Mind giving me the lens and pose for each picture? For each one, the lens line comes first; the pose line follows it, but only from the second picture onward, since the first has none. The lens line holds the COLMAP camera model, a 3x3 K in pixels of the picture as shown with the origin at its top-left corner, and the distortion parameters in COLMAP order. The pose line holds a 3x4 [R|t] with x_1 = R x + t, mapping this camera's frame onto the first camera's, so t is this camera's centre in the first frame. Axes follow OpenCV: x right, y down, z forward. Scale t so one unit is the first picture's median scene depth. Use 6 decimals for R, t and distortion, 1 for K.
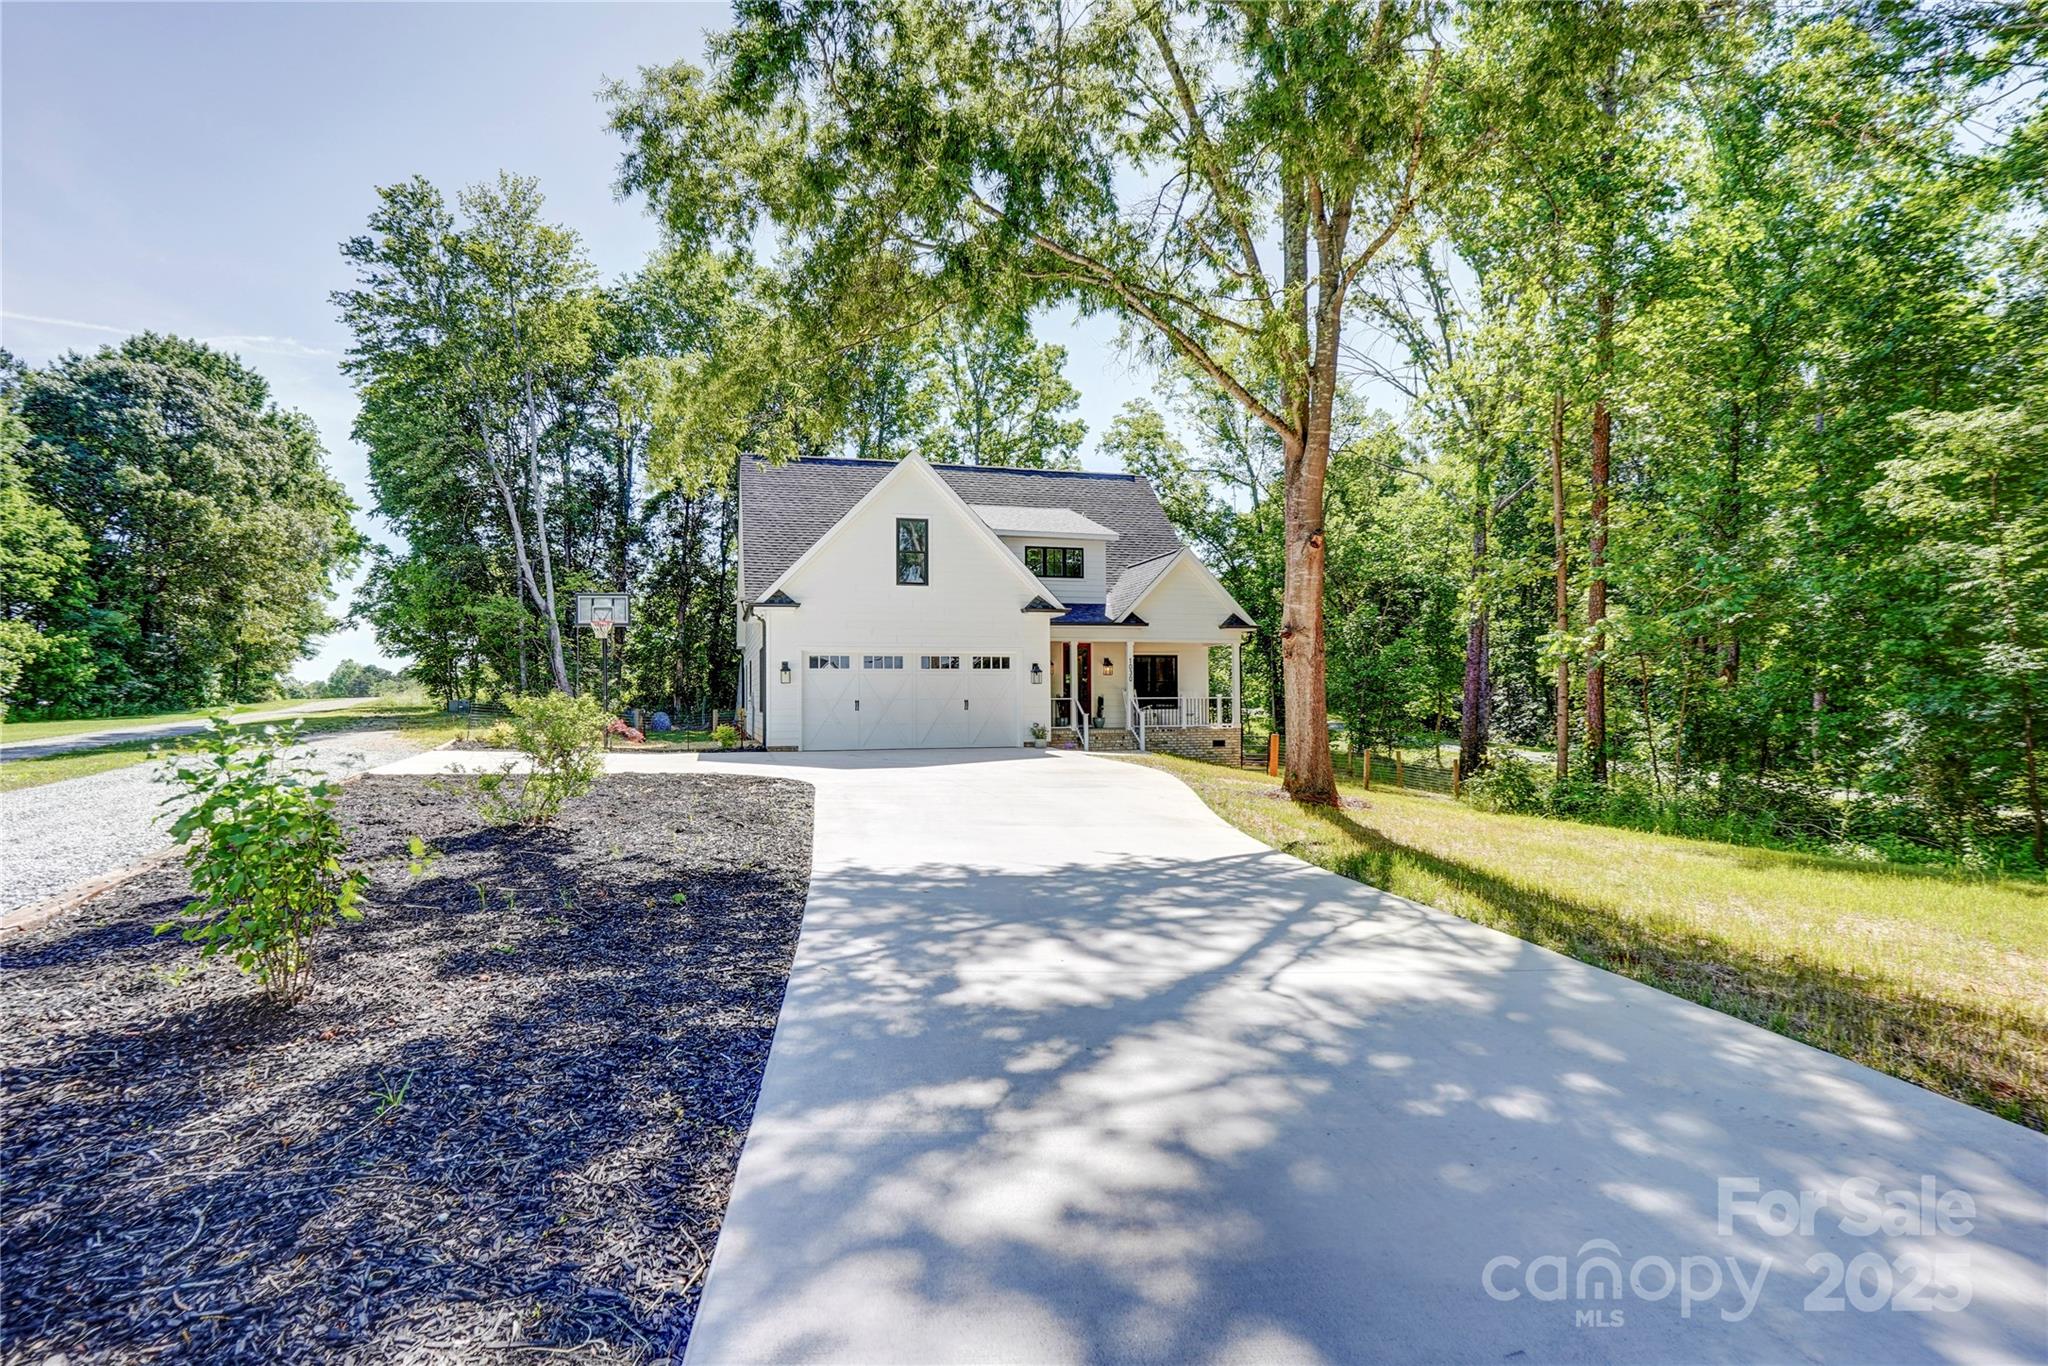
lens RADIAL K [[1067.5, 0, 1024.0], [0, 1067.5, 683.0], [0, 0, 1]] dist [-0.078298, 0.043534]
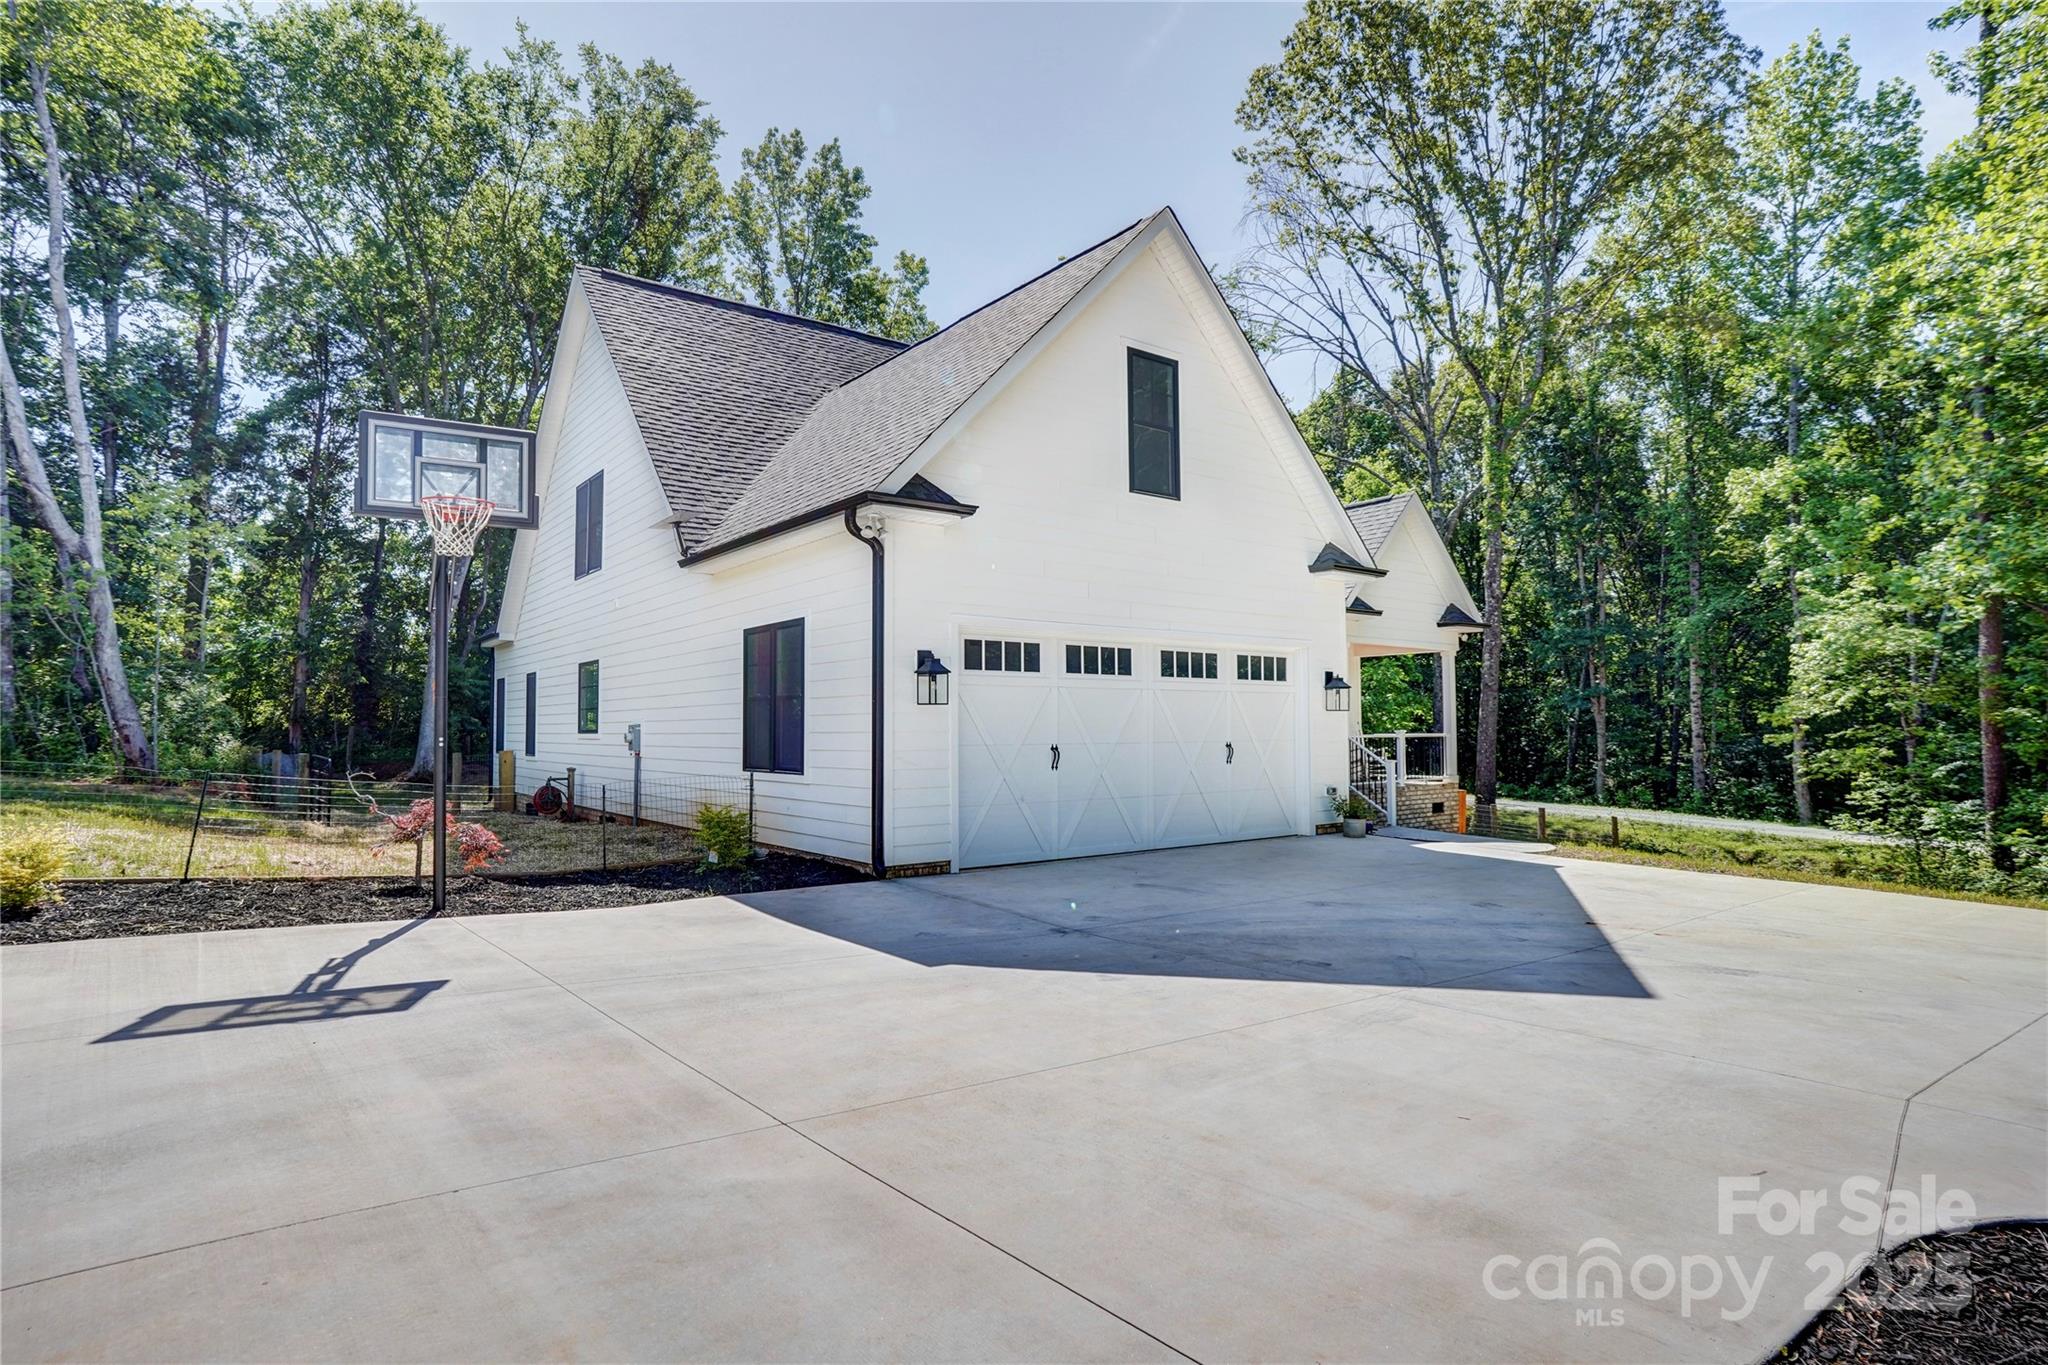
lens RADIAL K [[1067.5, 0, 1024.0], [0, 1067.5, 682.5], [0, 0, 1]] dist [-0.078298, 0.043534]
pose [[0.932125, 0.016015, 0.361783, -0.313128], [-0.005093, 0.999503, -0.031122, 0.003828], [-0.362101, 0.027167, 0.931743, 0.576761]]
